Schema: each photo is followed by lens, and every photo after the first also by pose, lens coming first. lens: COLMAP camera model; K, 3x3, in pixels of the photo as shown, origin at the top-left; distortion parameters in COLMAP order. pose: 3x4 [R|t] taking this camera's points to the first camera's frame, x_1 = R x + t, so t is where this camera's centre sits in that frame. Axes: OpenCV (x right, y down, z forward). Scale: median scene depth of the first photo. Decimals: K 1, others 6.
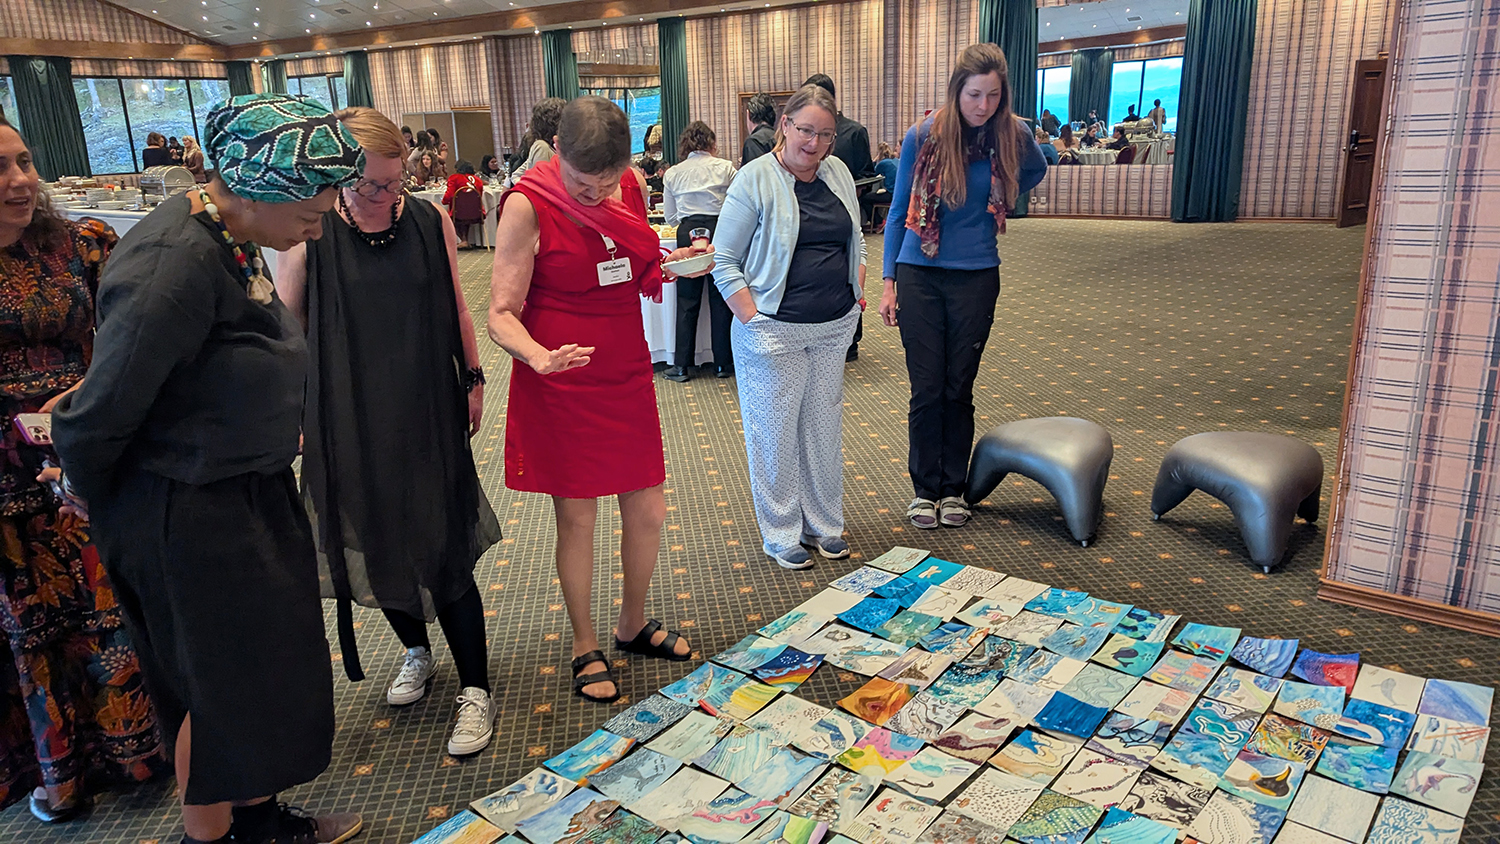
lens RADIAL K [[1068.3, 0, 748.2], [0, 1068.3, 428.6], [0, 0, 1]] dist [0.031777, -0.048457]
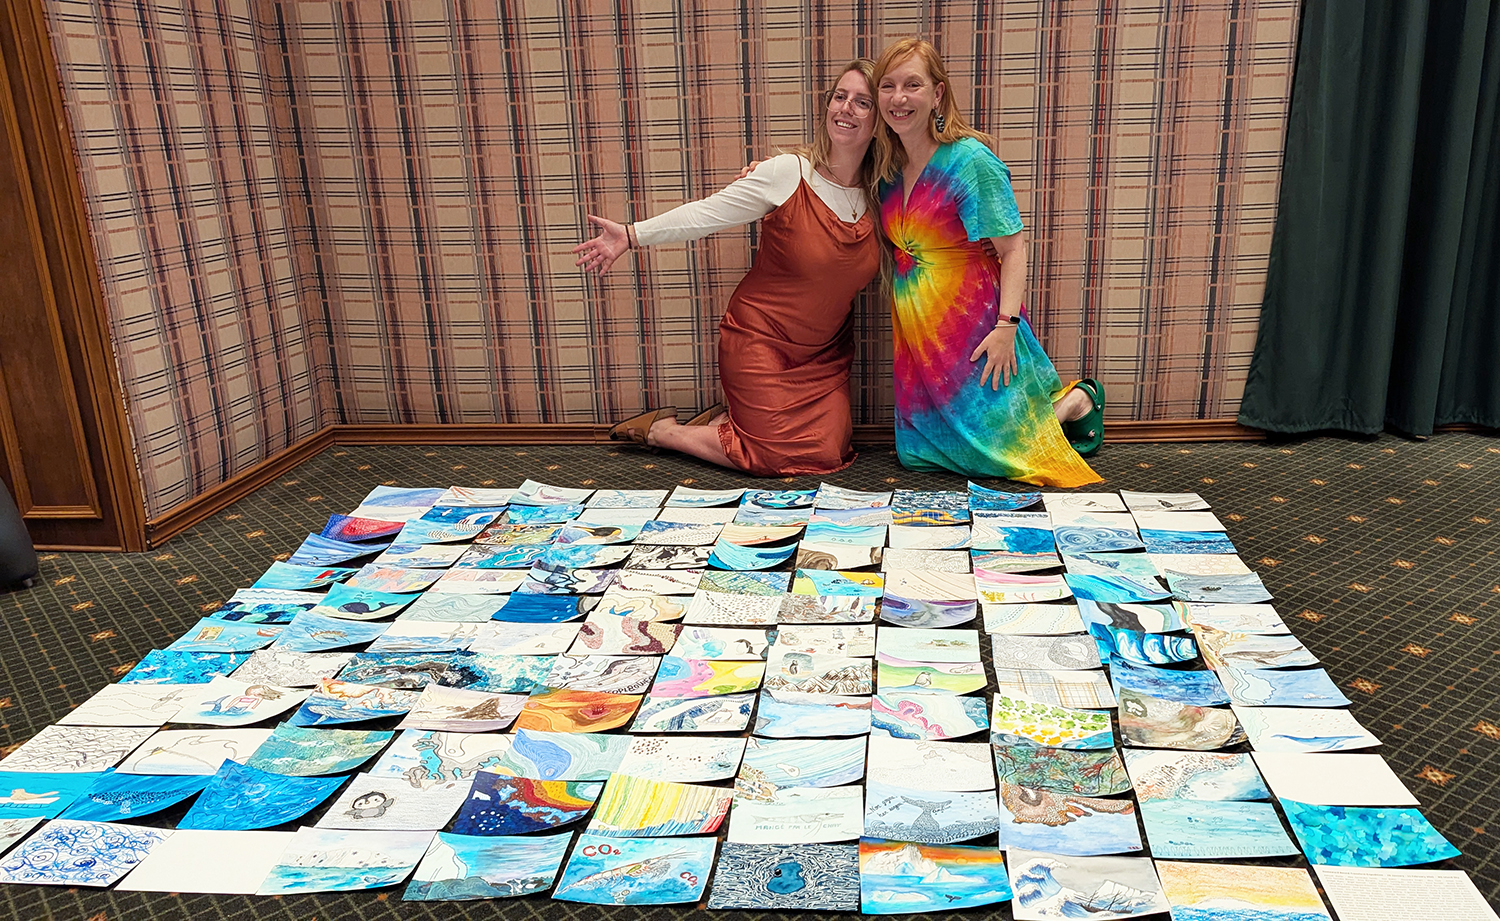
lens RADIAL K [[1160.3, 0, 831.0], [0, 1160.3, 443.4], [0, 0, 1]] dist [0.053122, -0.001203]
pose [[-0.564050, -0.183460, 0.805102, -0.486597], [0.265600, 0.882884, 0.387262, -0.127507], [-0.781860, 0.432270, -0.449264, 1.041839]]
